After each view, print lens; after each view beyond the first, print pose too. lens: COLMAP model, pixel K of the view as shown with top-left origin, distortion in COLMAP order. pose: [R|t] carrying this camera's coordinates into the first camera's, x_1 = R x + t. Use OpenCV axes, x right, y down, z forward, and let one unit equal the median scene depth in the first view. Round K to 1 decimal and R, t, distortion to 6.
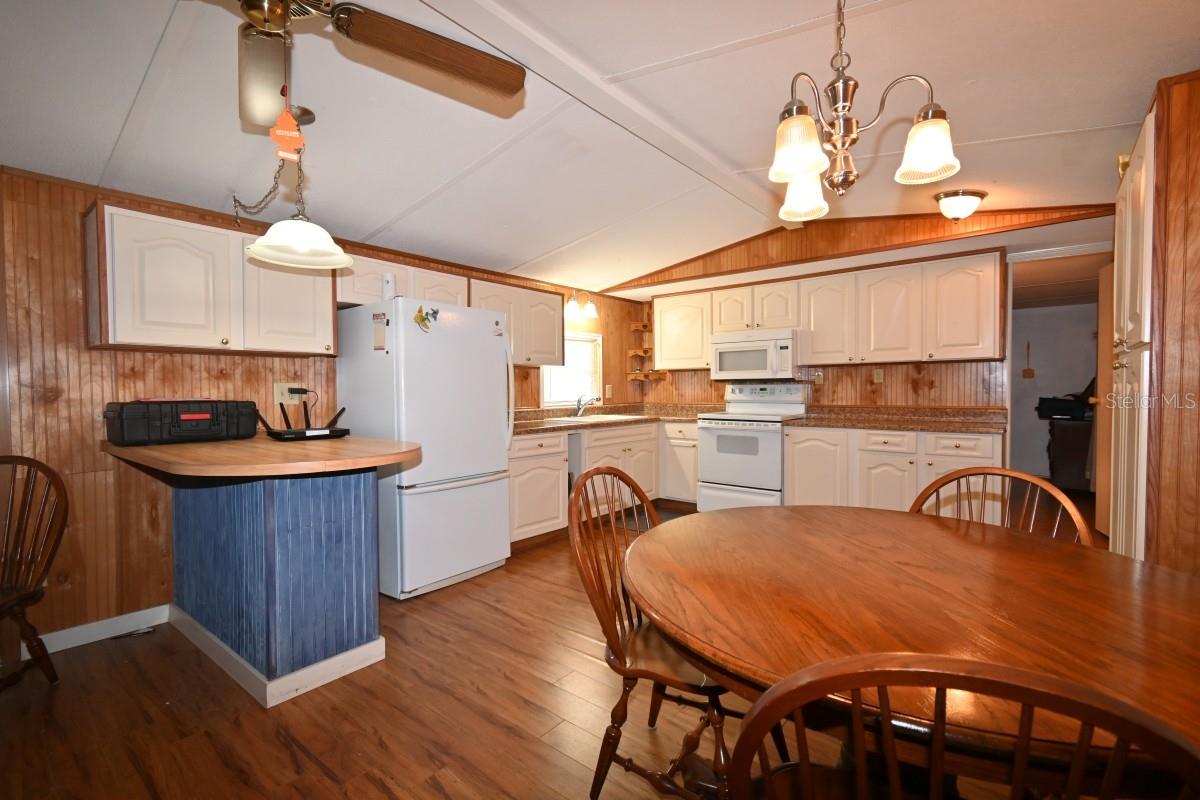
lens RADIAL K [[531.8, 0, 599.0], [0, 531.8, 402.7], [0, 0, 1]] dist [0.008713, -0.003731]
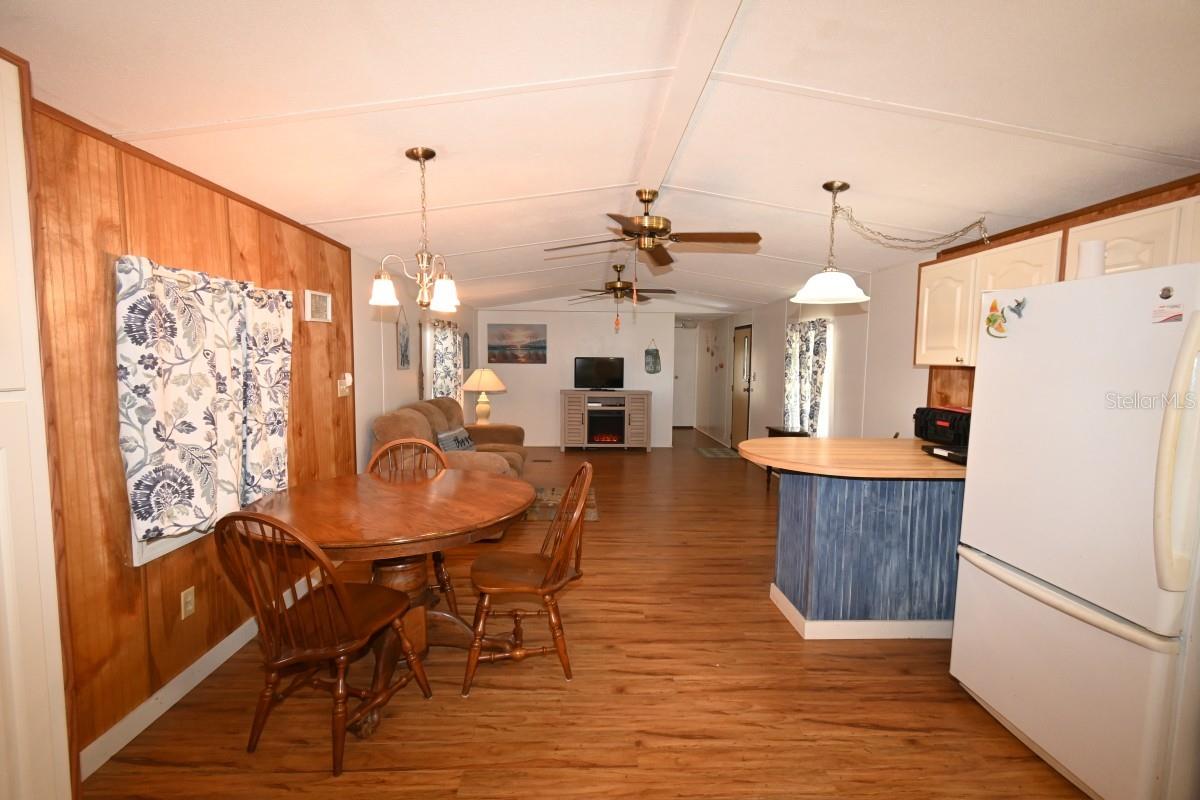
lens RADIAL K [[531.8, 0, 597.0], [0, 531.8, 402.5], [0, 0, 1]] dist [0.008713, -0.003731]
pose [[-0.757165, 0.051567, -0.651185, 0.325647], [-0.021529, 0.994368, 0.103776, -0.069253], [0.652869, 0.092595, -0.751790, 0.747417]]
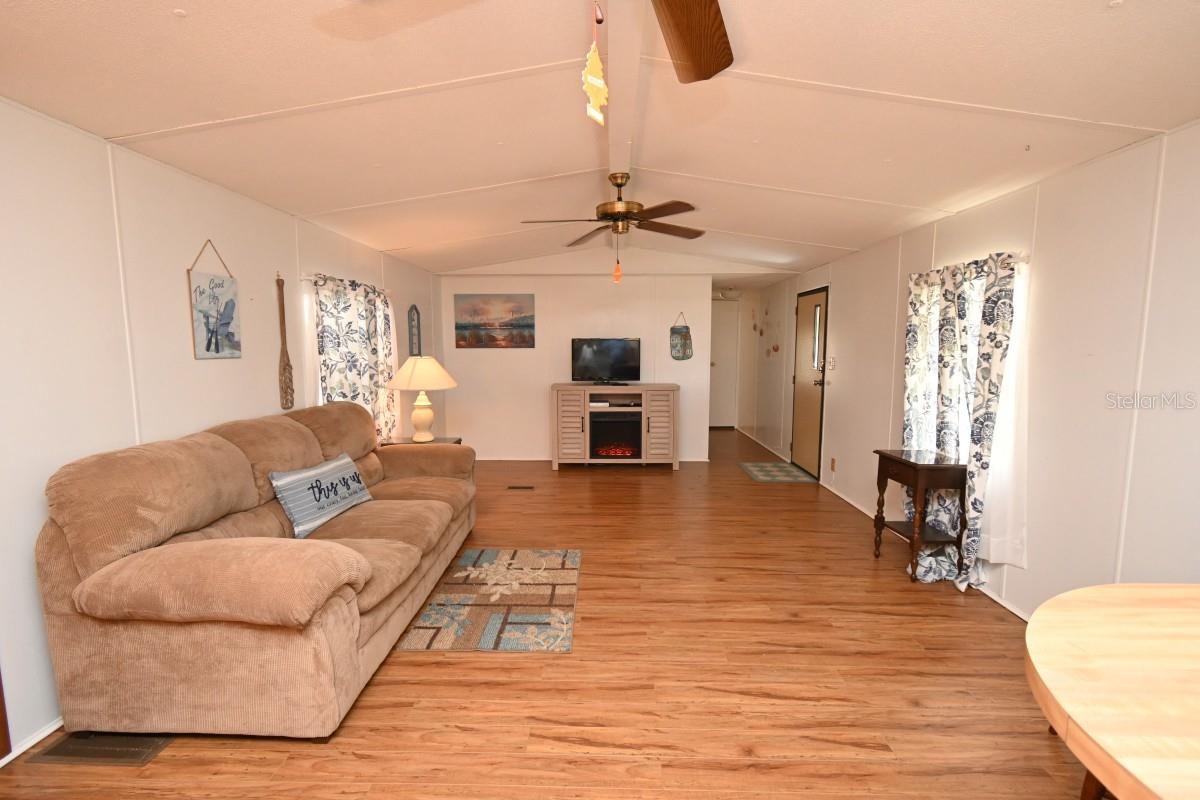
lens RADIAL K [[531.8, 0, 597.3], [0, 531.8, 403.0], [0, 0, 1]] dist [0.008713, -0.003731]
pose [[-0.792682, 0.073109, -0.605236, -0.036863], [-0.008956, 0.991280, 0.131471, -0.049203], [0.609569, 0.109635, -0.785115, 0.415862]]
